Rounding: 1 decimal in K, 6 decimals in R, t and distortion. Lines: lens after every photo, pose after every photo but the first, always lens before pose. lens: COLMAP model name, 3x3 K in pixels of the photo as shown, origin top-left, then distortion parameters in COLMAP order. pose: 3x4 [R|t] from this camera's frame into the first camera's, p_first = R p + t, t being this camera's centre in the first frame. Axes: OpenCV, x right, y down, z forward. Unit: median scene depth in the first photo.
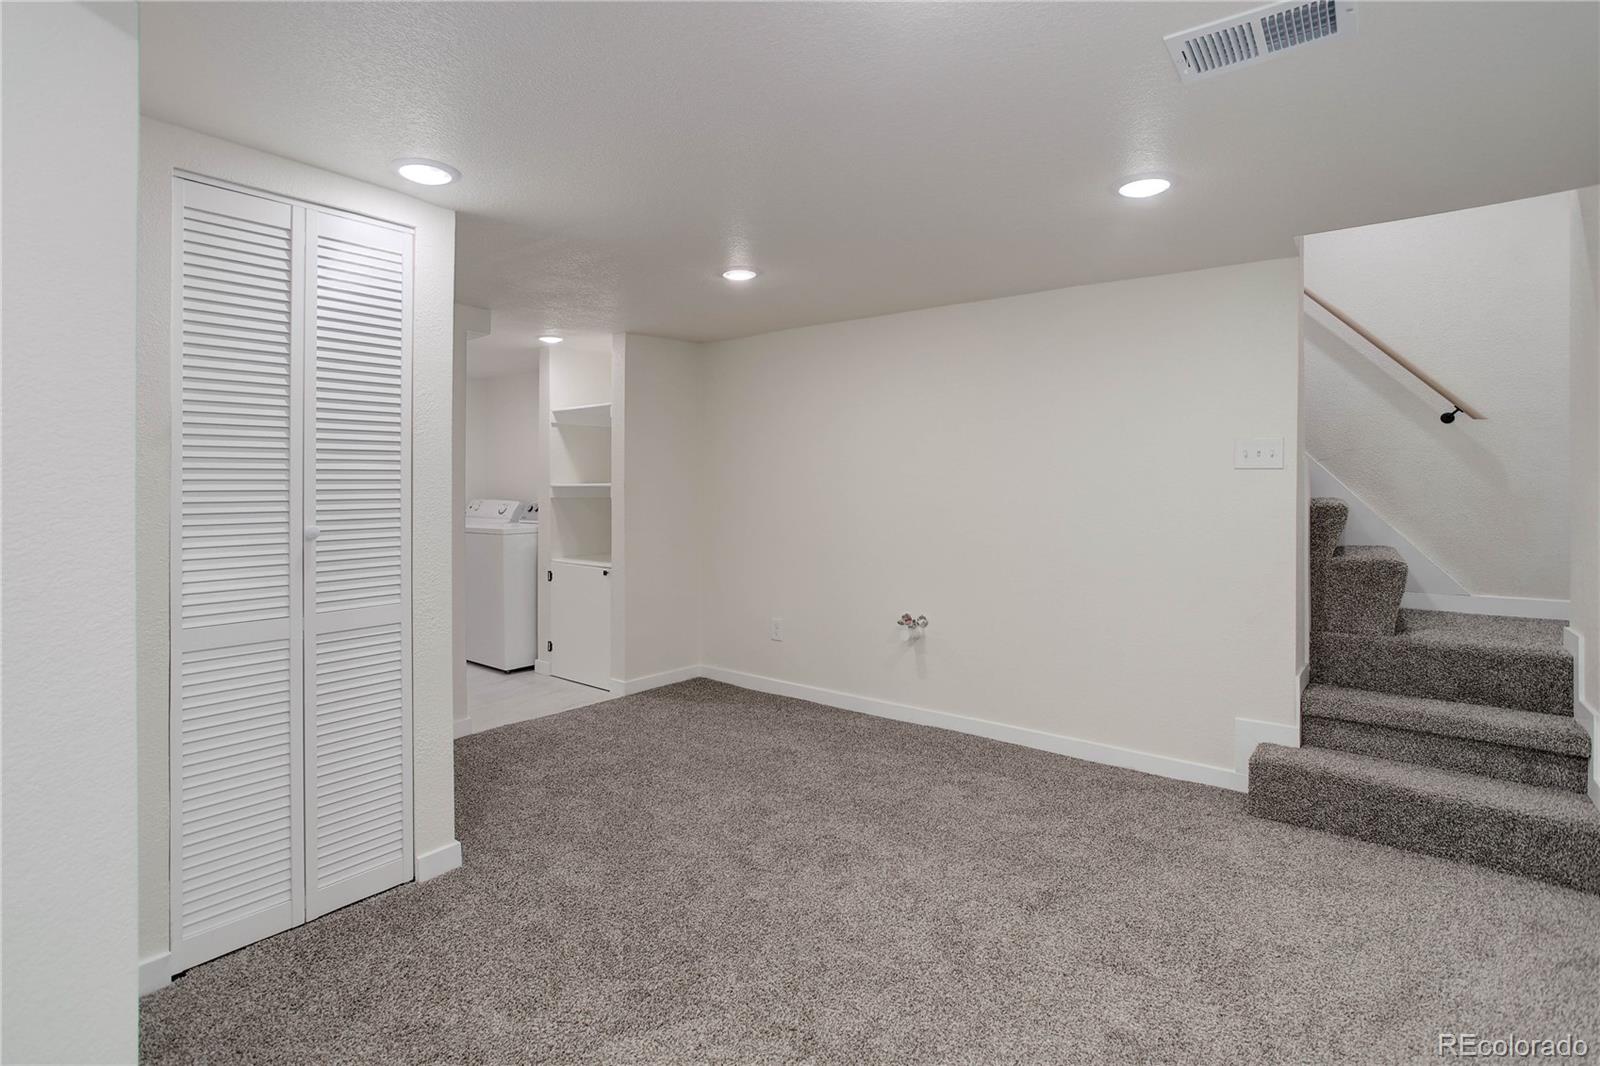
lens RADIAL K [[804.3, 0, 791.3], [0, 804.3, 485.2], [0, 0, 1]] dist [-0.002407, 0.000250]
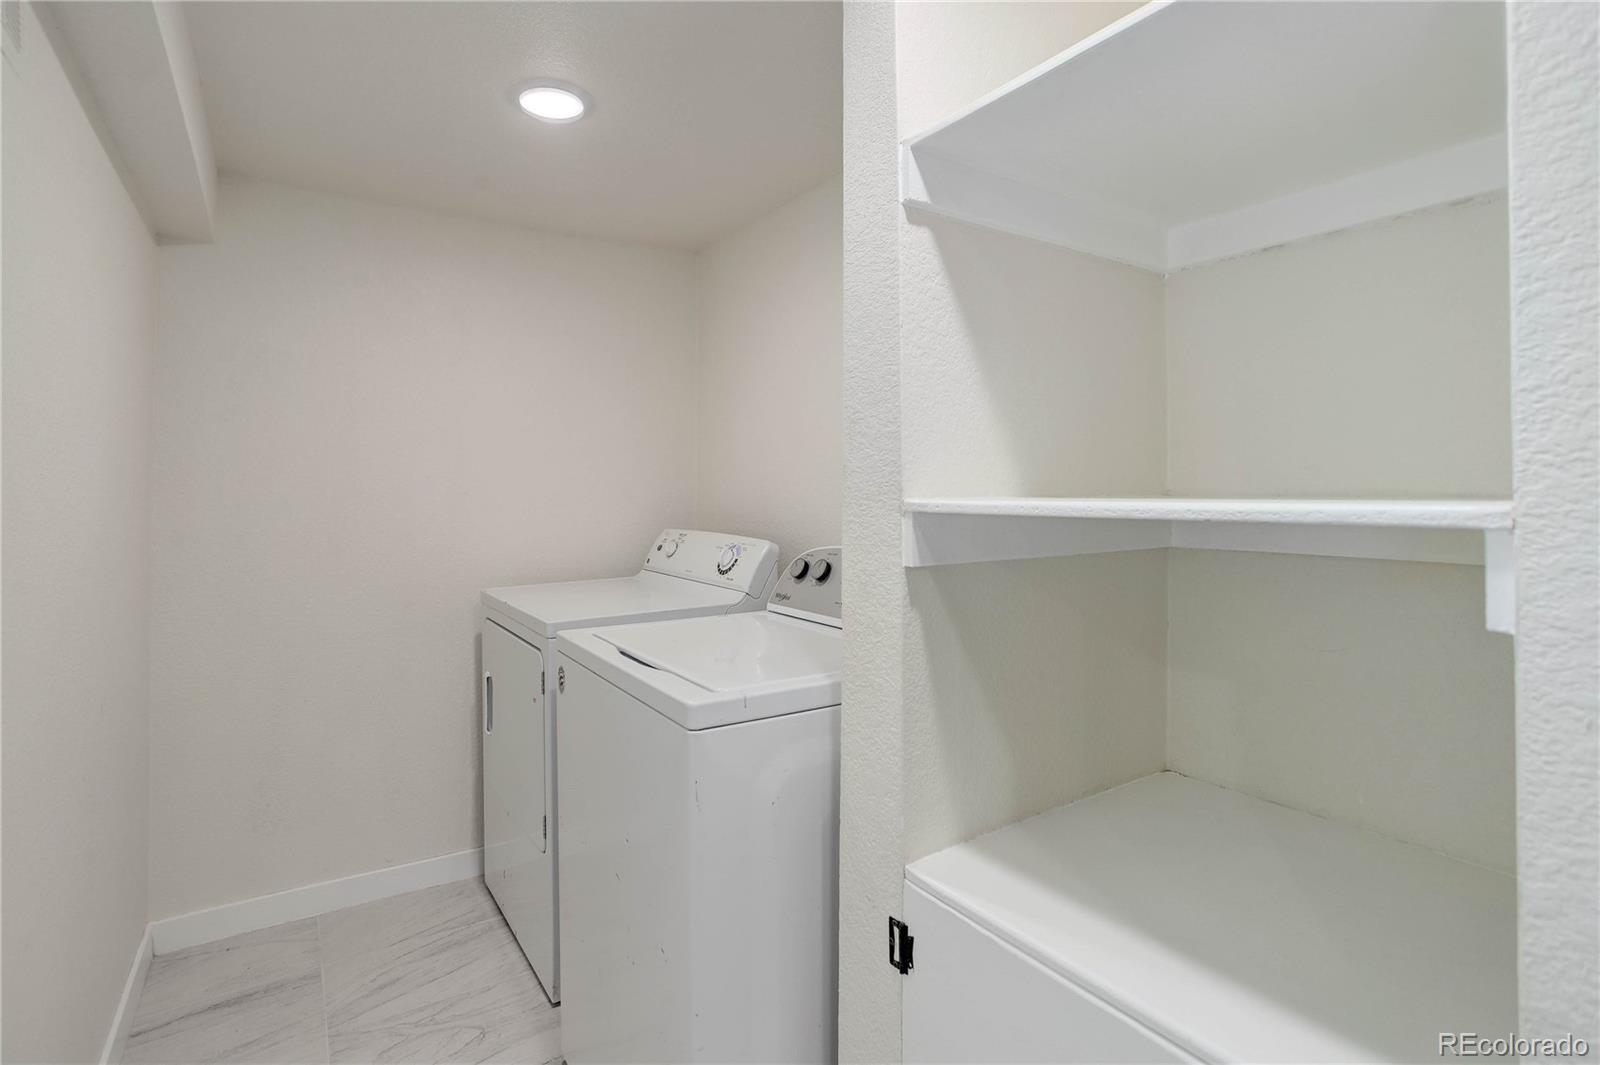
lens RADIAL K [[804.3, 0, 791.3], [0, 804.3, 484.7], [0, 0, 1]] dist [-0.002407, 0.000250]
pose [[0.950475, -0.000927, -0.310799, -0.261579], [0.001149, 0.999999, 0.000532, -0.005327], [0.310798, -0.000863, 0.950476, 0.793313]]
